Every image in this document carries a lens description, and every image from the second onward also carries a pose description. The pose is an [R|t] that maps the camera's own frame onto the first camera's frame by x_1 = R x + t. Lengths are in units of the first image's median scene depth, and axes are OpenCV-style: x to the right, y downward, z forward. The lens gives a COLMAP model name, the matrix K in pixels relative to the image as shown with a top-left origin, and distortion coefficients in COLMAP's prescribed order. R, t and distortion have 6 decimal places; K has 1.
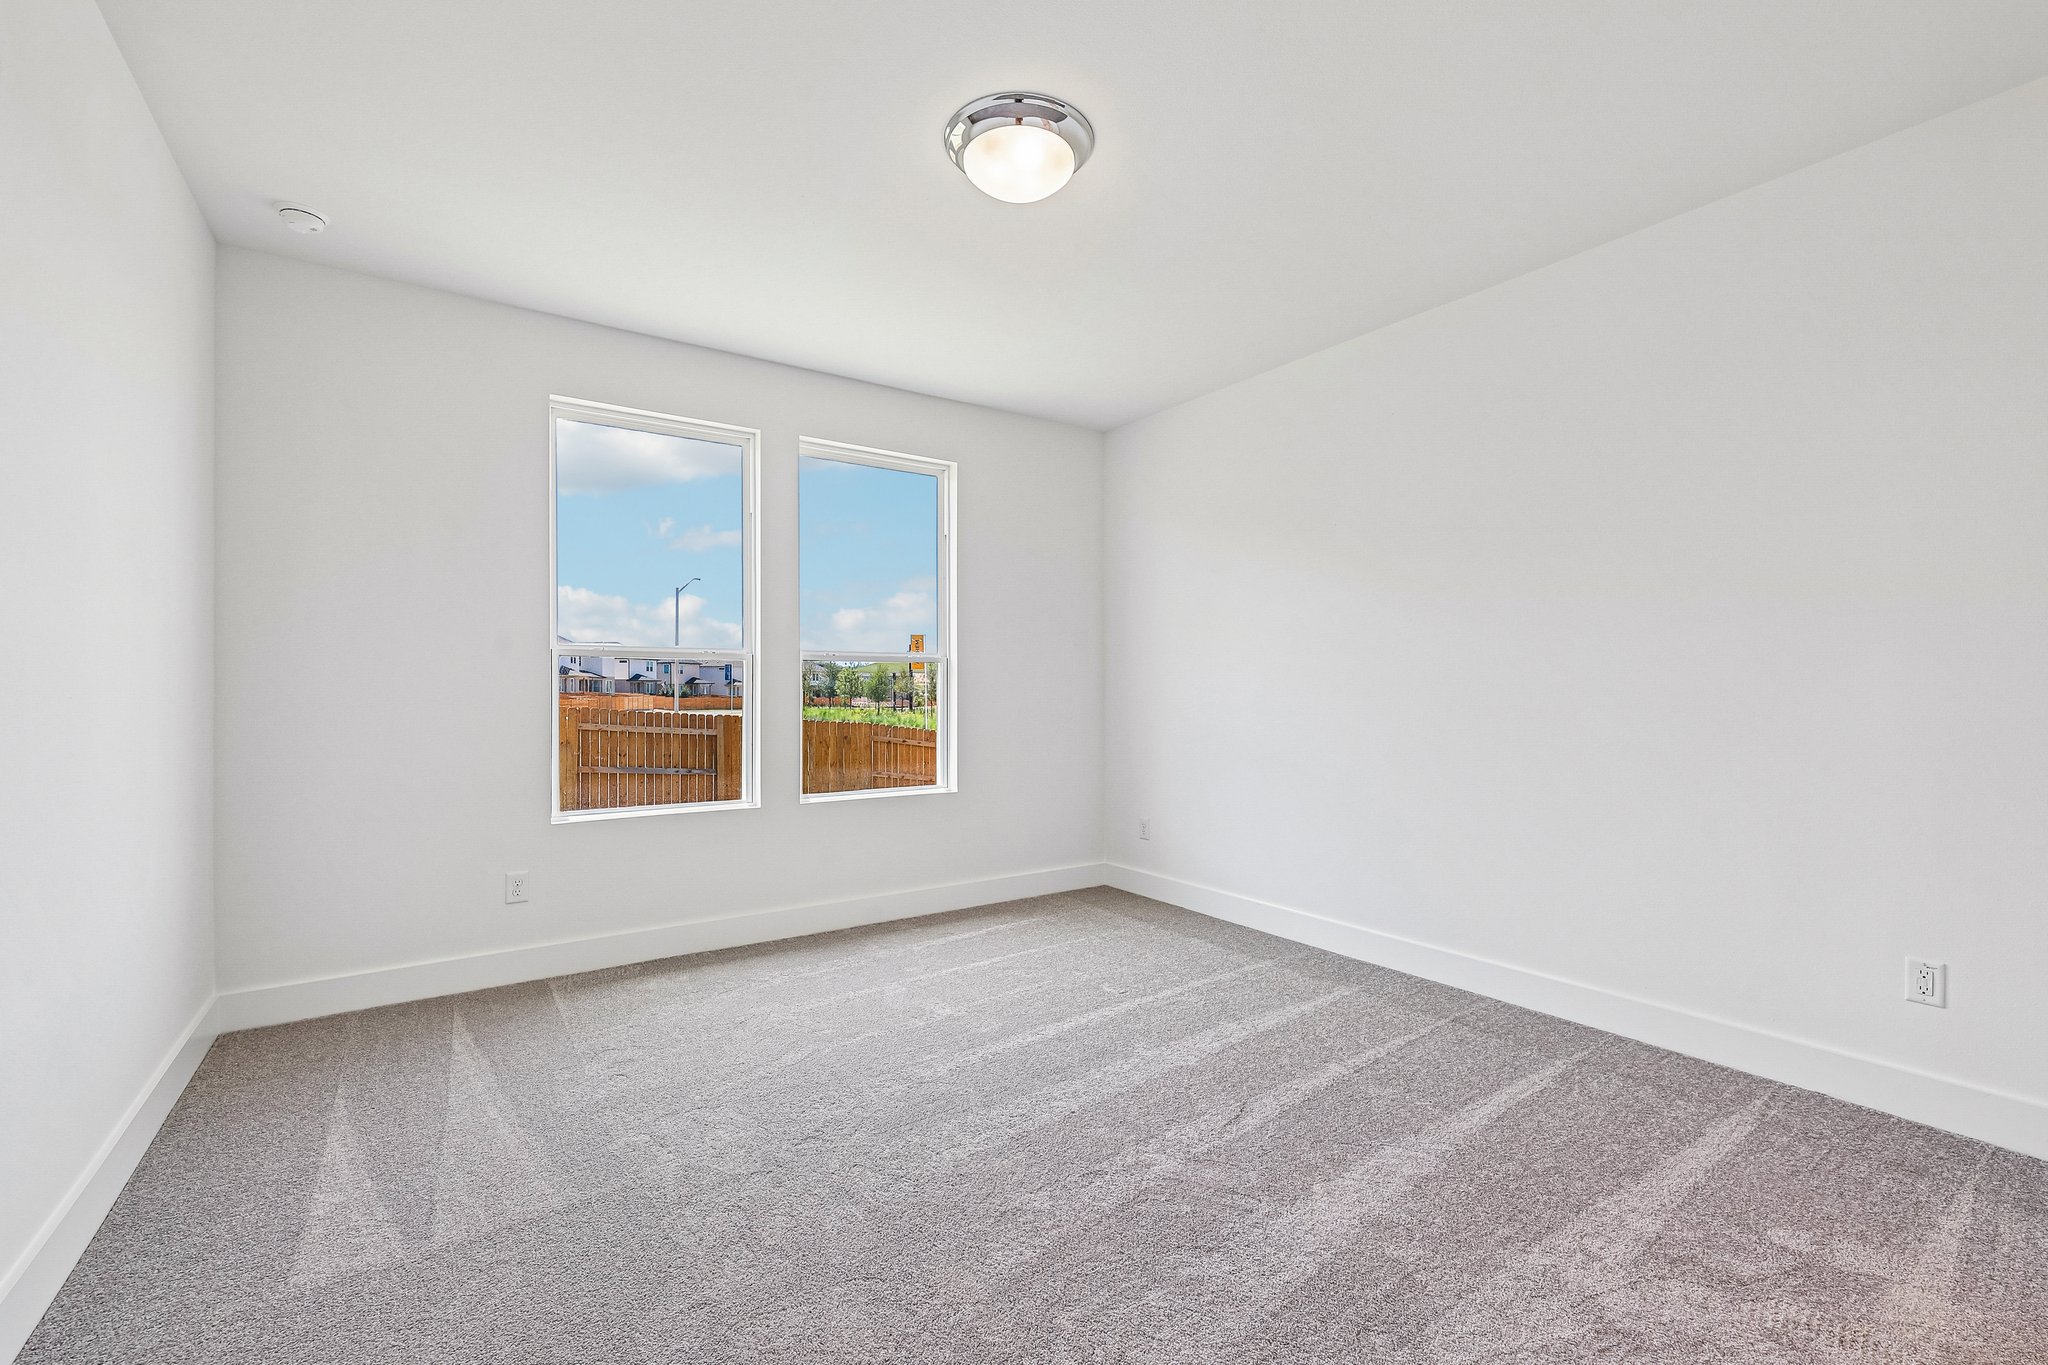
lens RADIAL K [[865.6, 0, 1024.9], [0, 865.6, 689.3], [0, 0, 1]] dist [-0.001265, -0.000120]
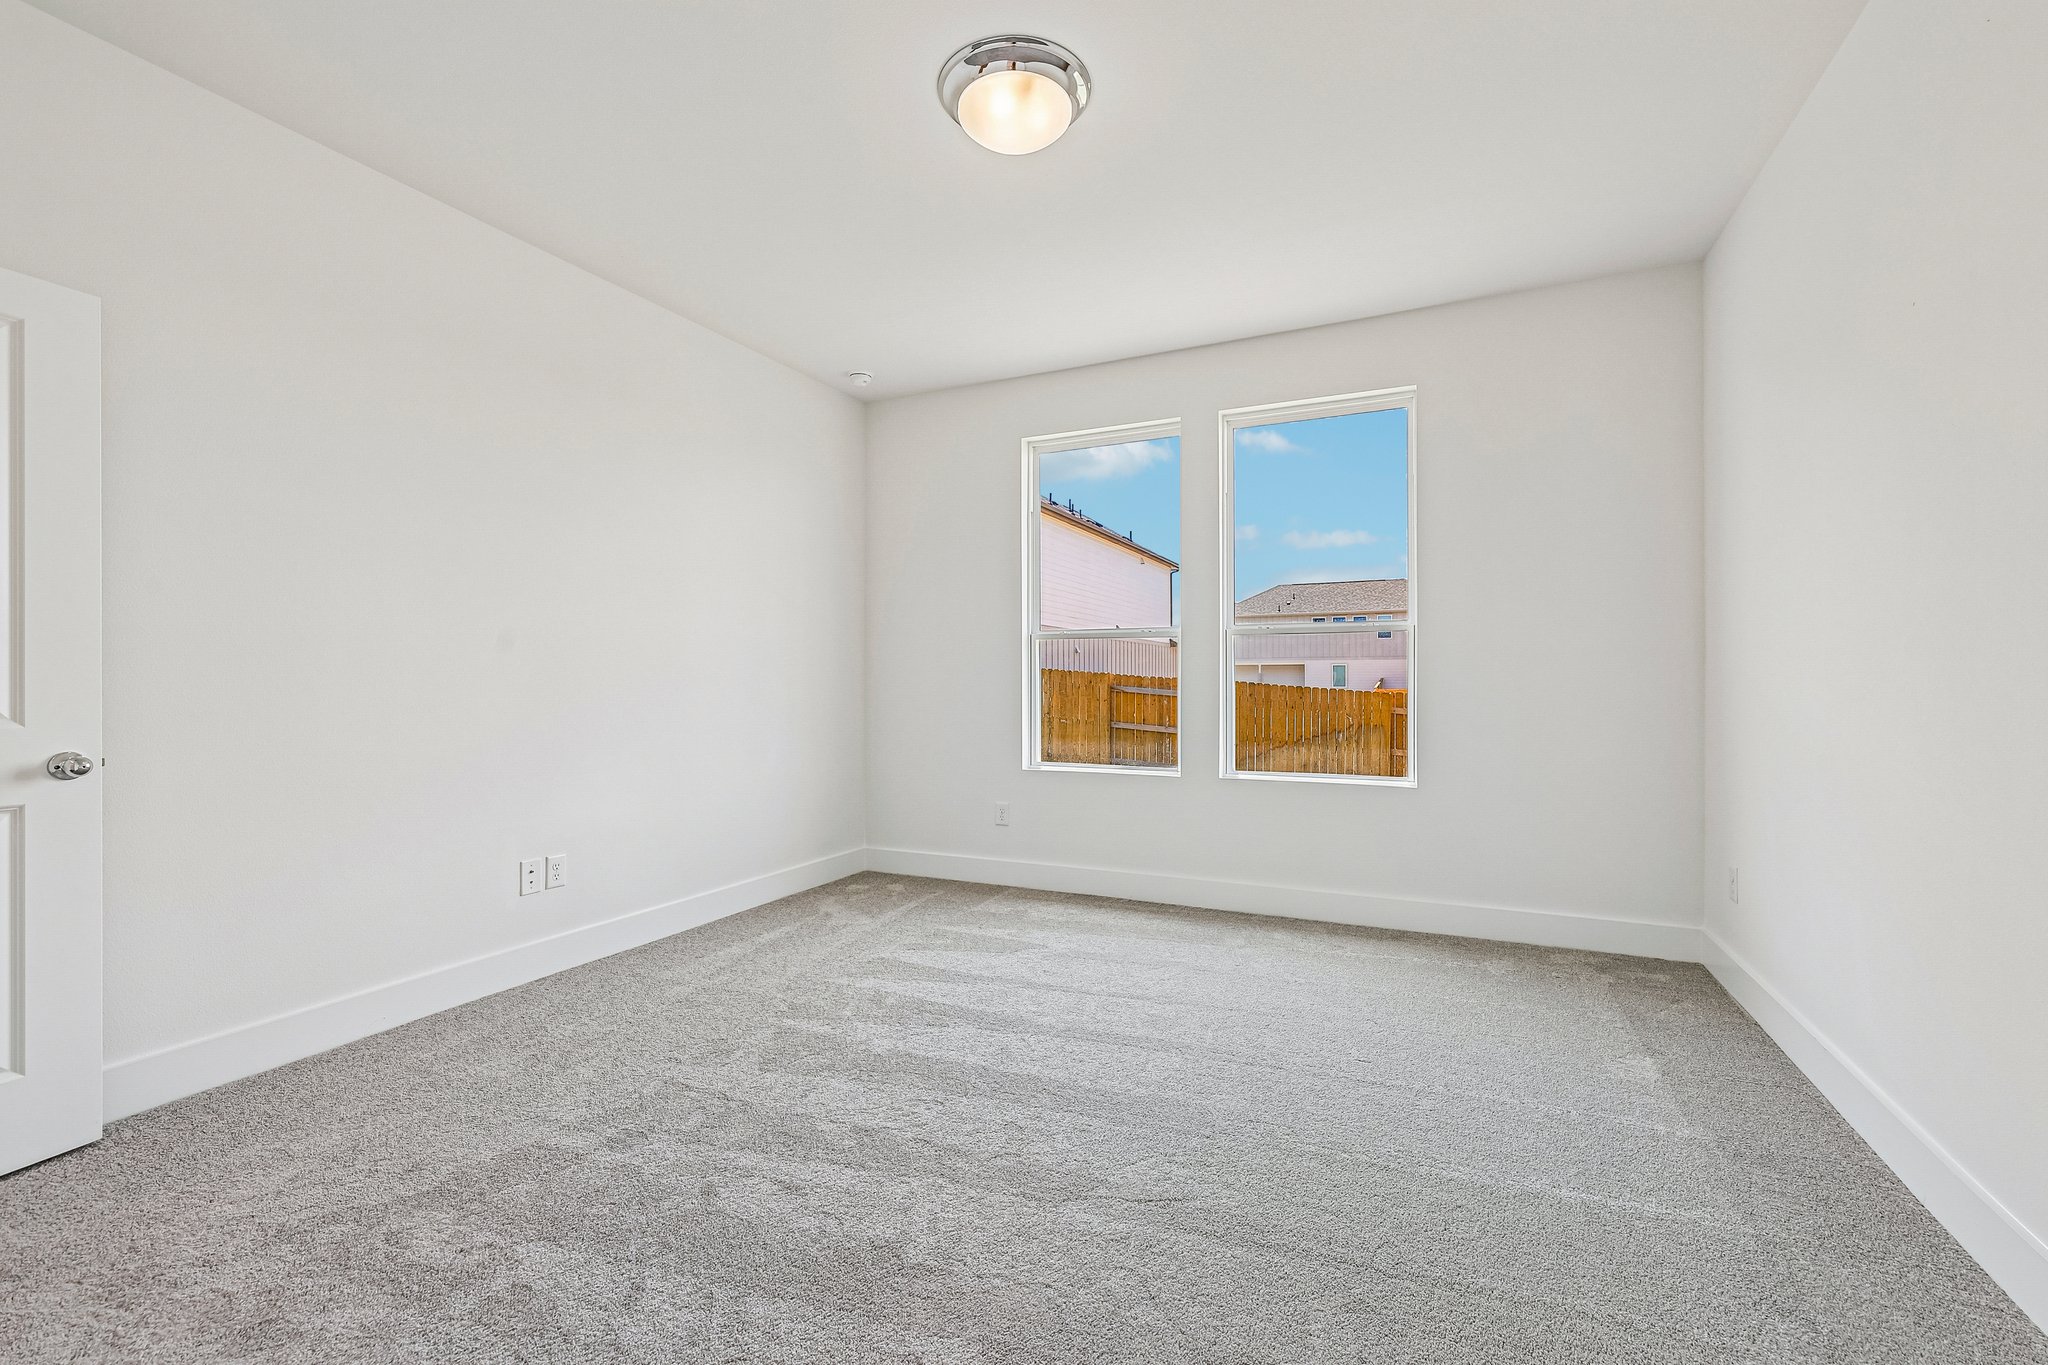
lens RADIAL K [[863.7, 0, 1028.1], [0, 863.7, 681.7], [0, 0, 1]] dist [-0.000655, 0.000590]
pose [[0.499042, 0.013405, -0.866474, 0.494451], [0.010057, 0.999723, 0.021259, -0.003760], [0.866519, -0.019323, 0.498769, 0.306225]]
